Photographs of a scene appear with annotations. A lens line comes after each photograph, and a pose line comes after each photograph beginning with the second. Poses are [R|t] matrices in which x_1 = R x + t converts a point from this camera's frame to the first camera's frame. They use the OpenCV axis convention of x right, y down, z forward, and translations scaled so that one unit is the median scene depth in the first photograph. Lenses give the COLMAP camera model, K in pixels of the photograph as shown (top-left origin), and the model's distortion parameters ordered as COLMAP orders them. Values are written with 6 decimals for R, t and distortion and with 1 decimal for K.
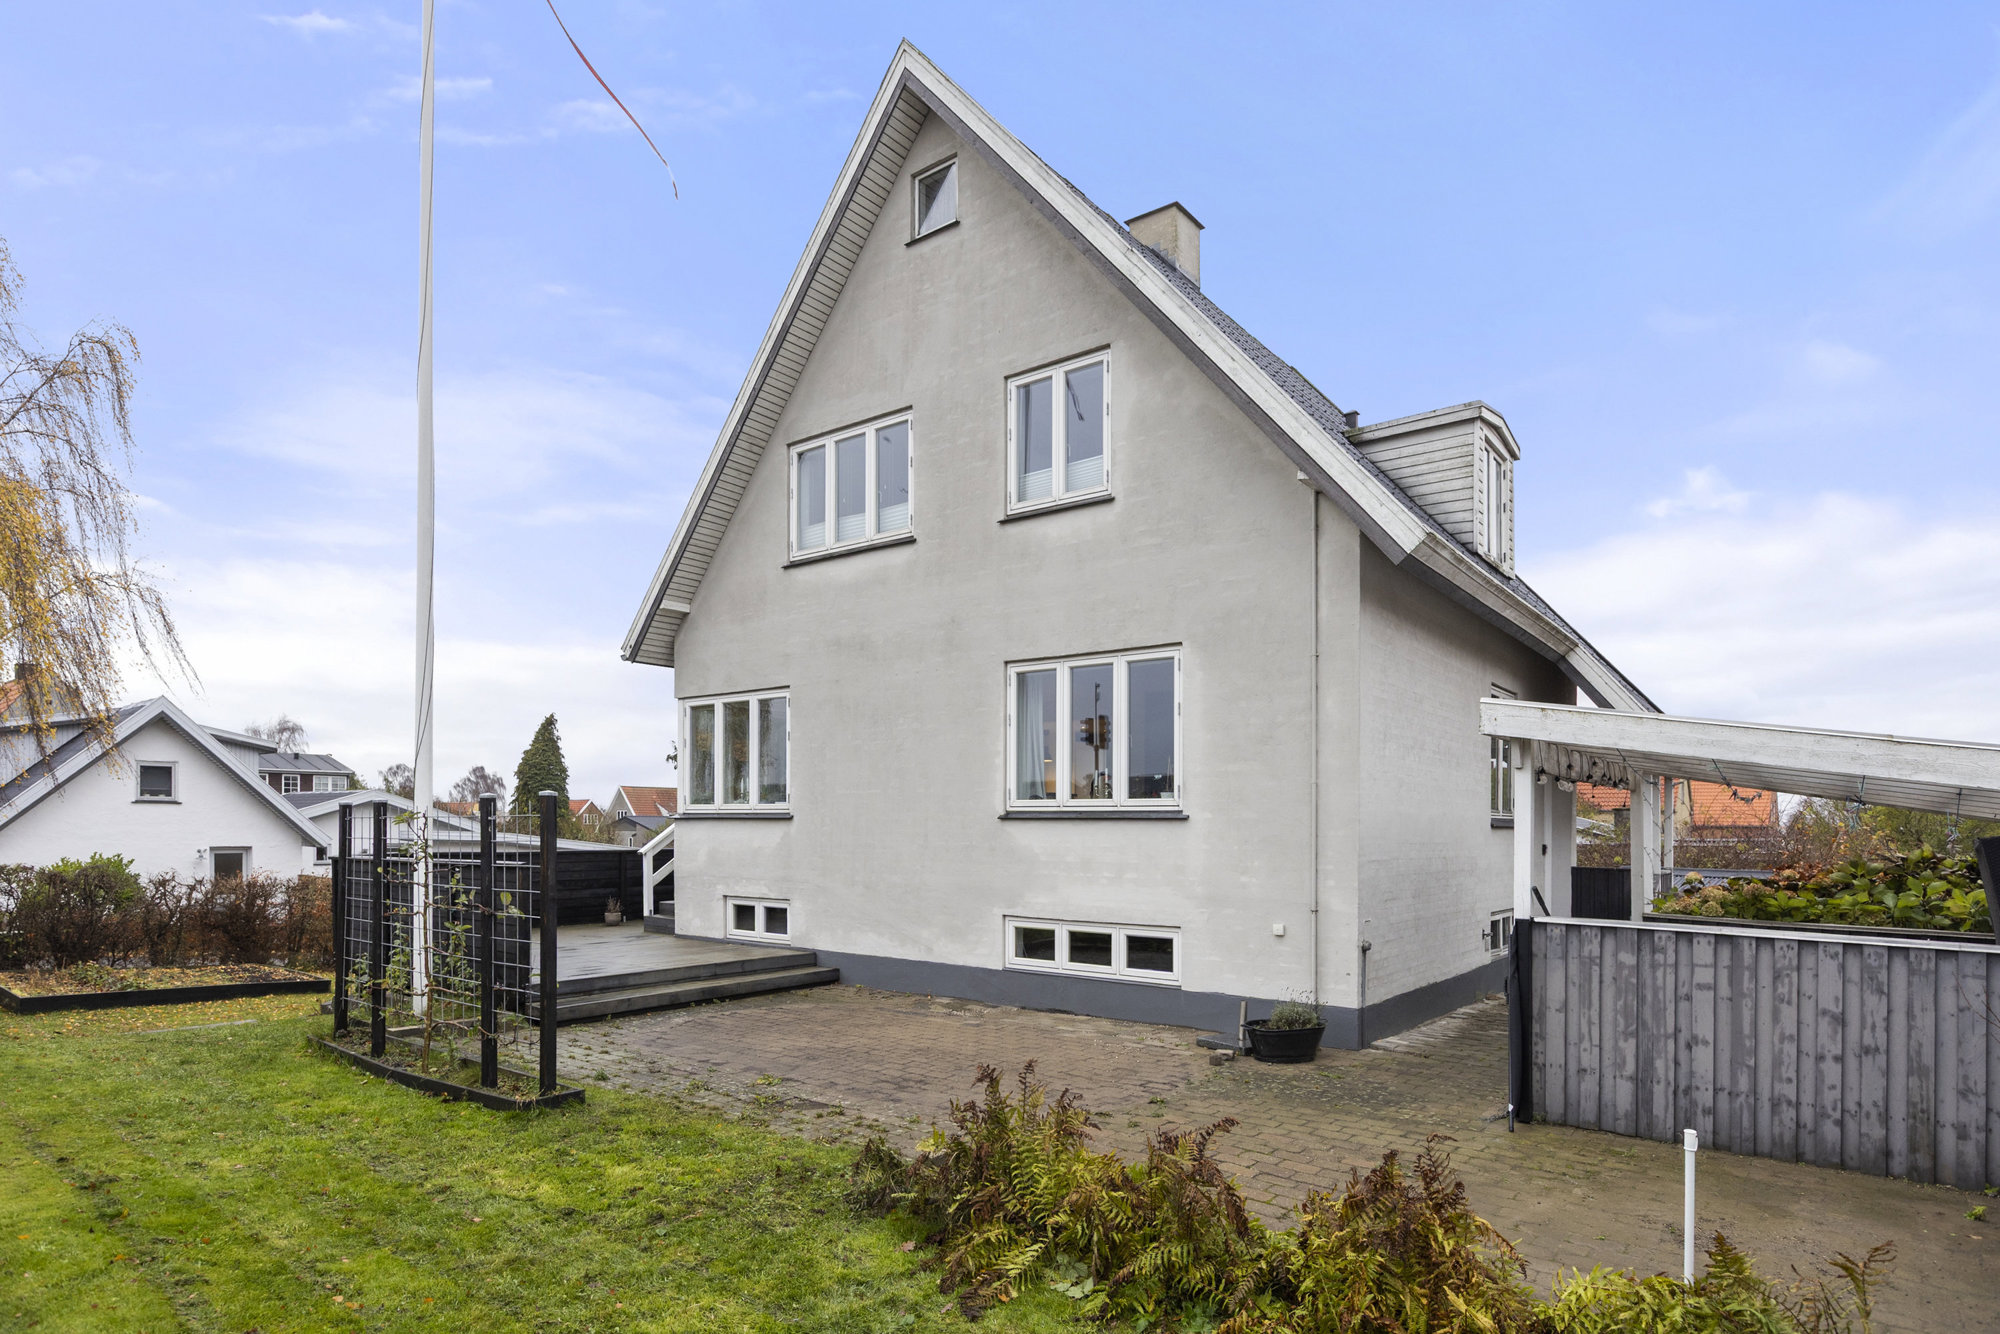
lens RADIAL K [[1063.0, 0, 932.1], [0, 1063.0, 840.5], [0, 0, 1]] dist [0.000808, 0.000498]
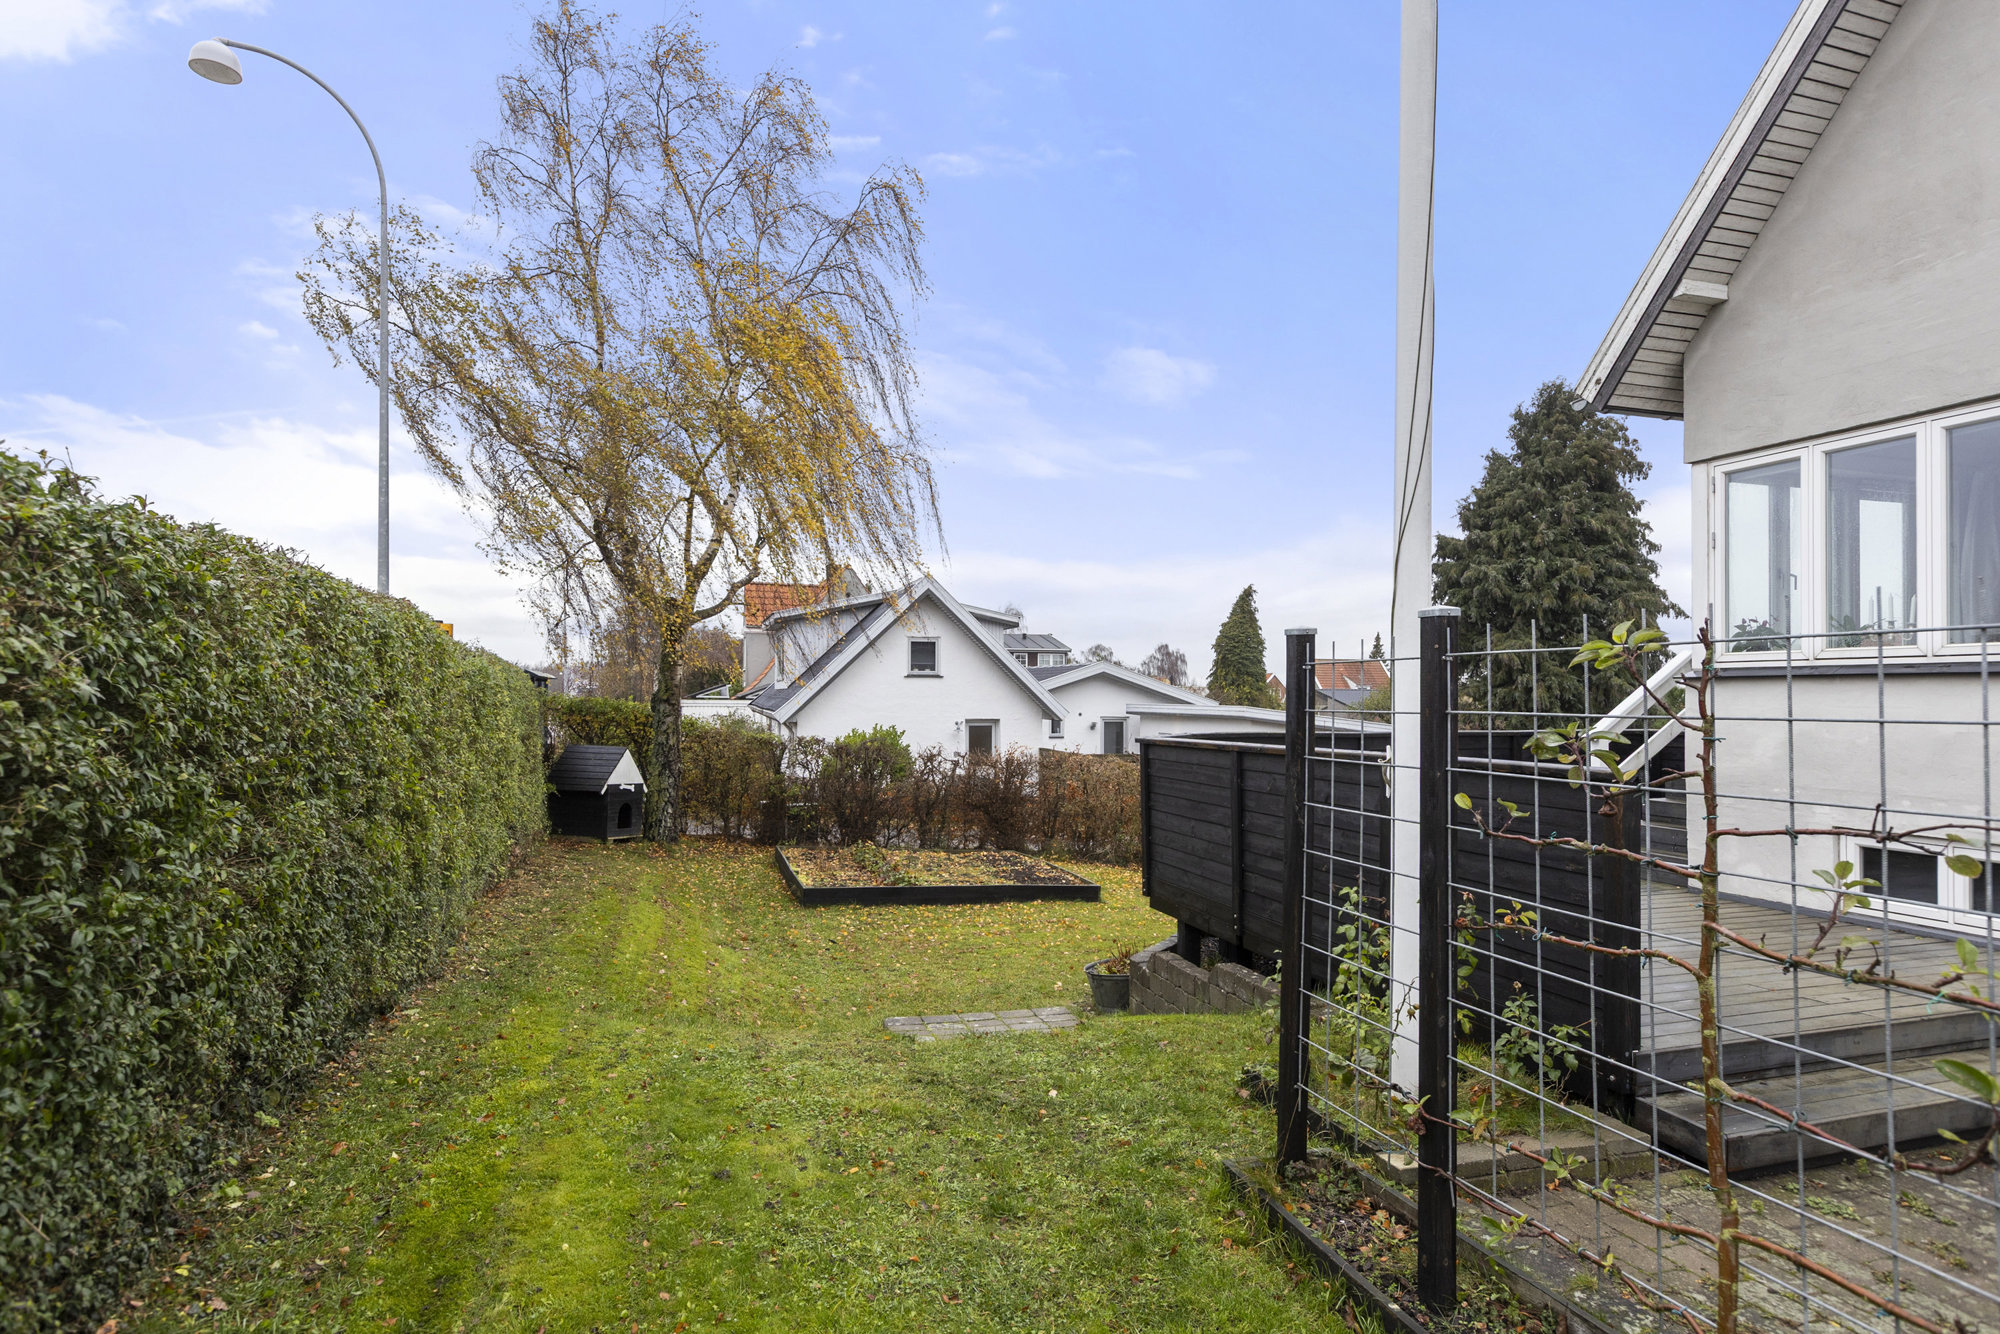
lens RADIAL K [[1088.9, 0, 1000.4], [0, 1088.9, 691.0], [0, 0, 1]] dist [0.001754, 0.000580]
pose [[0.848839, -0.006219, -0.528615, -0.203692], [-0.005318, 0.999780, -0.020301, -0.000177], [0.528624, 0.020043, 0.848619, 0.270167]]
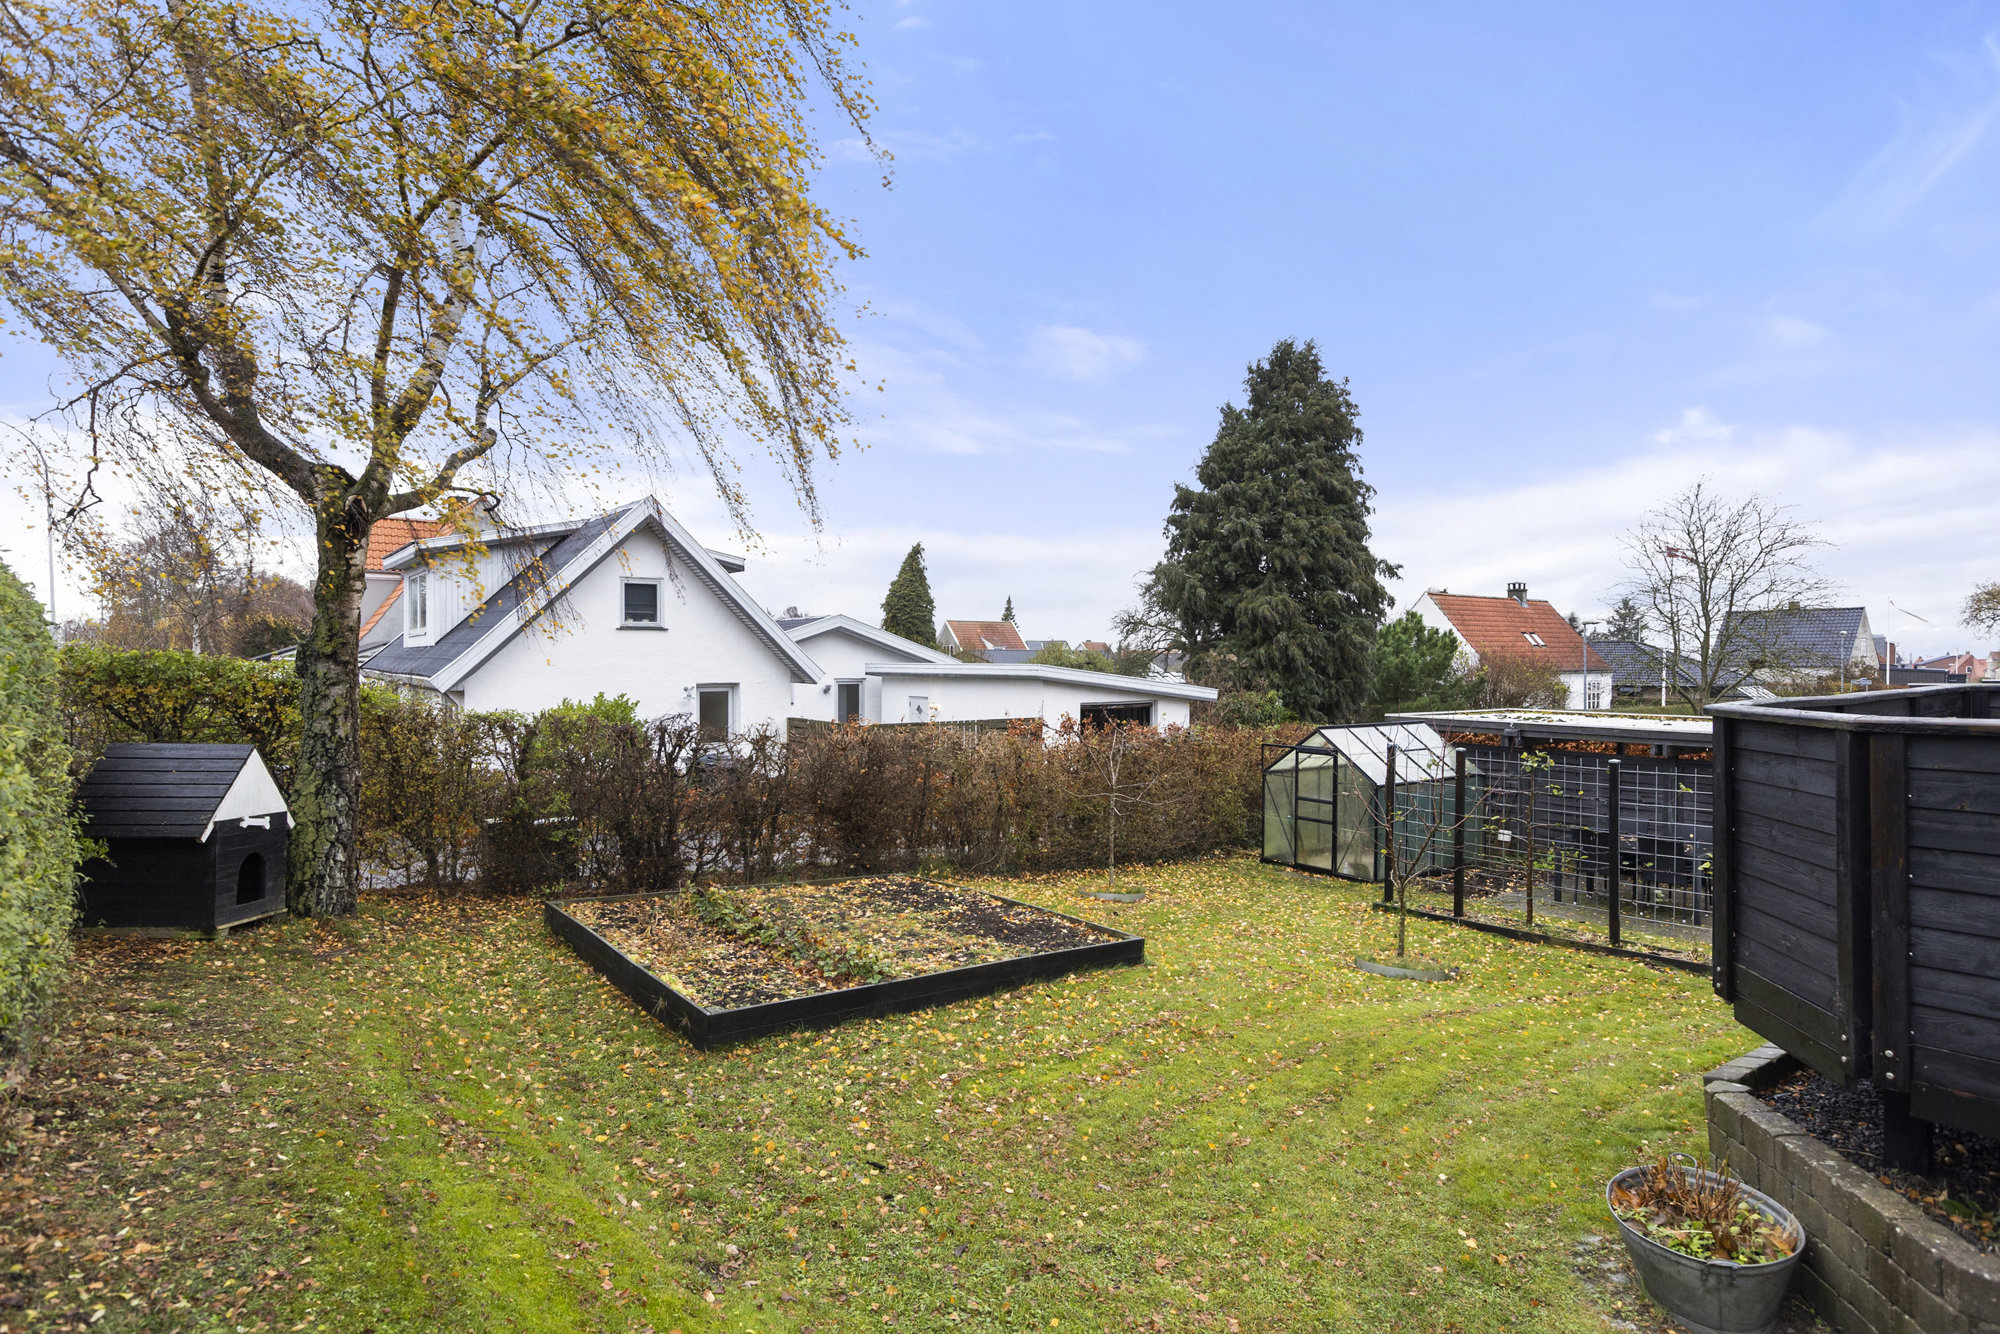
lens RADIAL K [[1094.0, 0, 1028.6], [0, 1094.0, 662.5], [0, 0, 1]] dist [0.001261, 0.000208]
pose [[0.979356, -0.008729, -0.201956, -0.566541], [0.006639, 0.999917, -0.011026, 0.001655], [0.202035, 0.009457, 0.979333, 0.508089]]
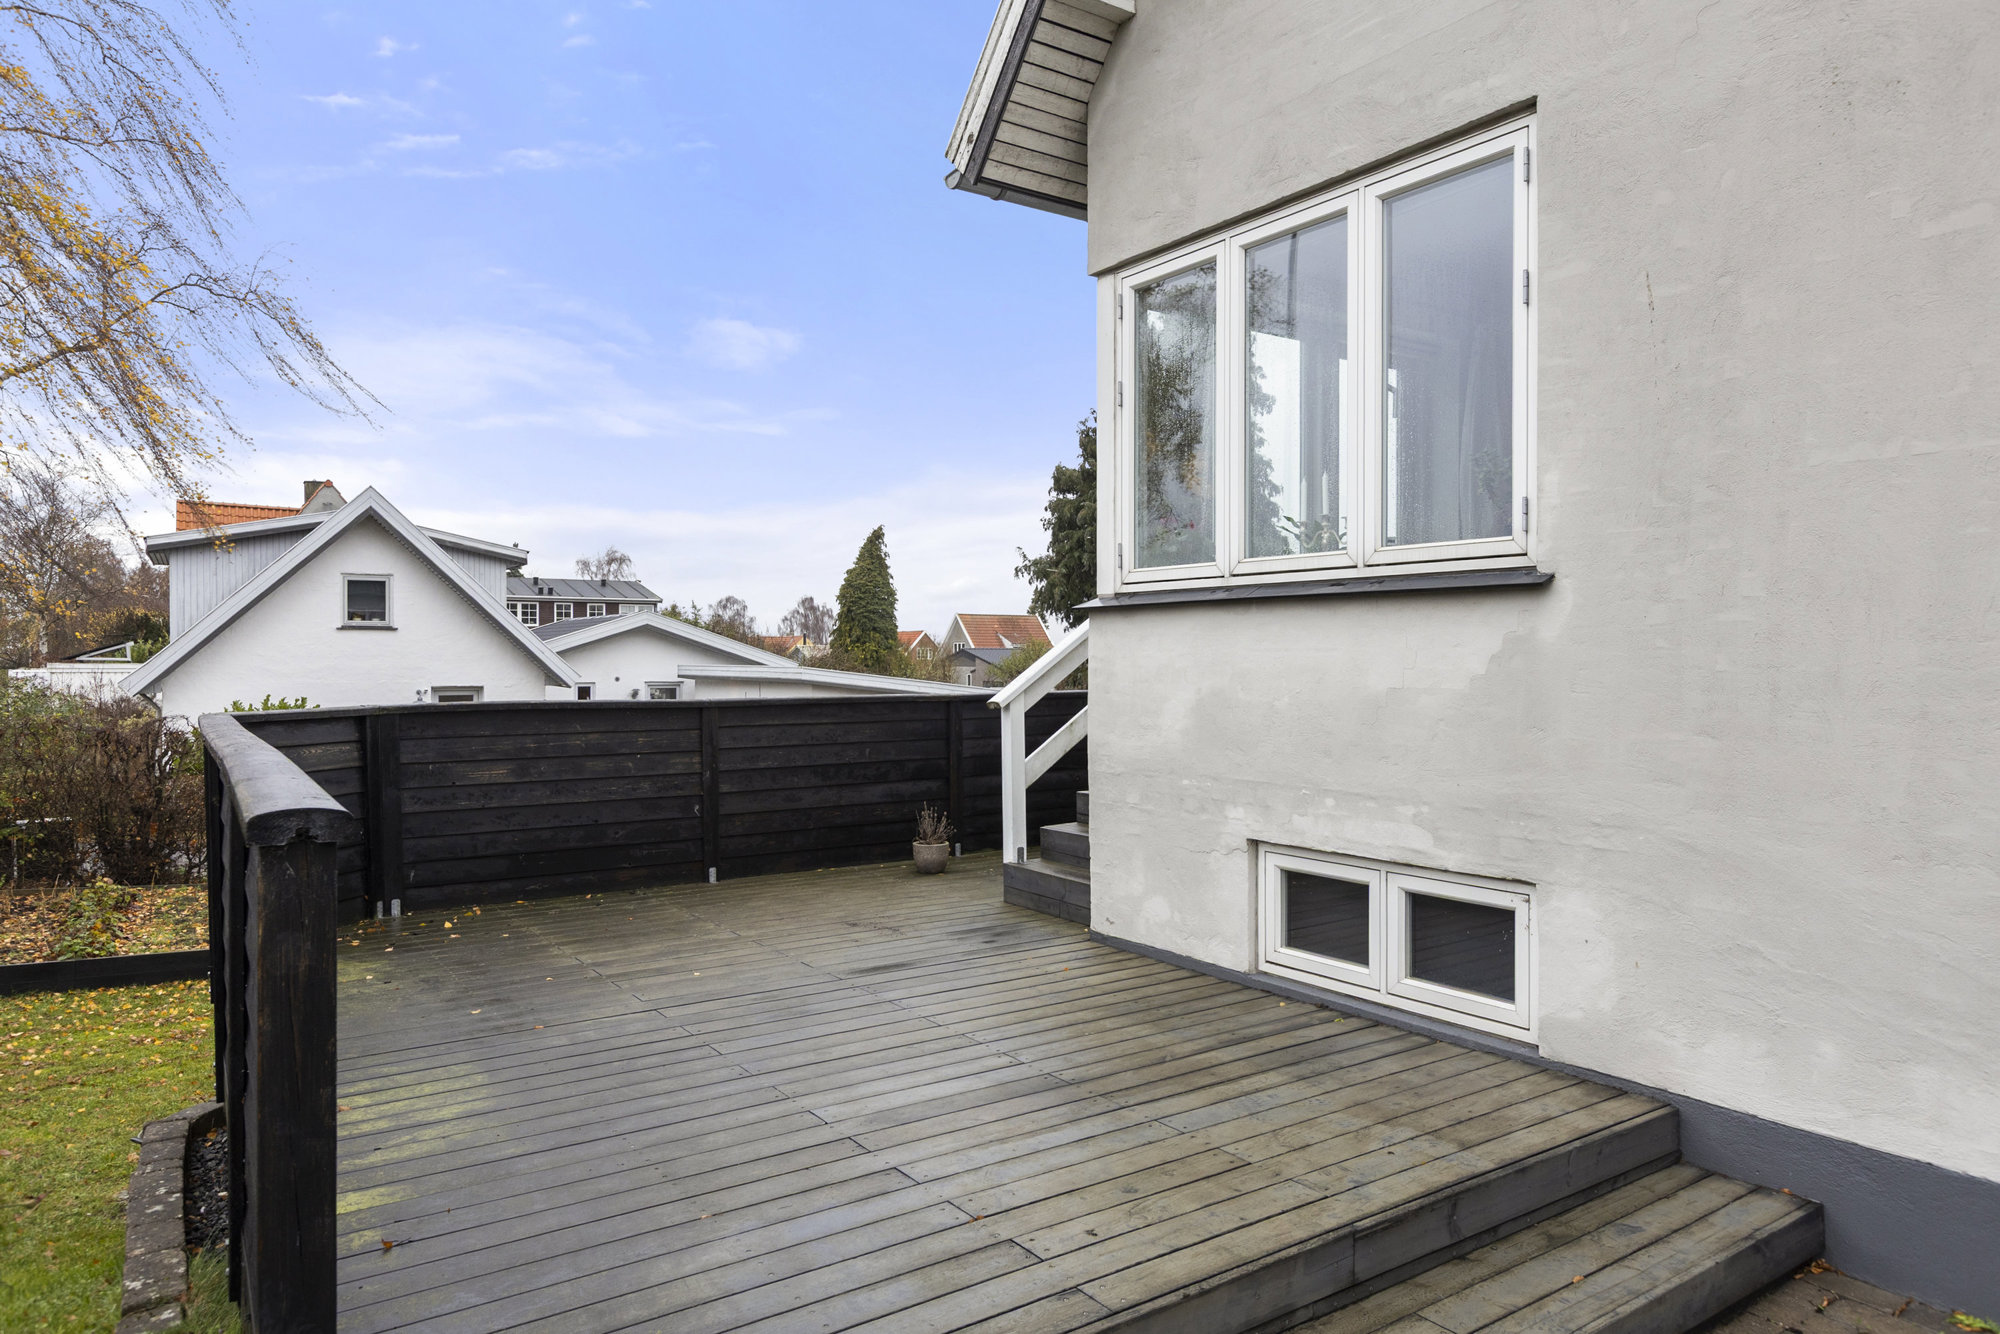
lens RADIAL K [[1281.1, 0, 1000.0], [0, 1281.1, 667.0], [0, 0, 1]] dist [-0.001646, -0.000594]
pose [[0.968291, -0.005851, -0.249757, -0.135999], [0.003938, 0.999959, -0.008158, 0.001666], [0.249795, 0.006915, 0.968274, 0.477477]]
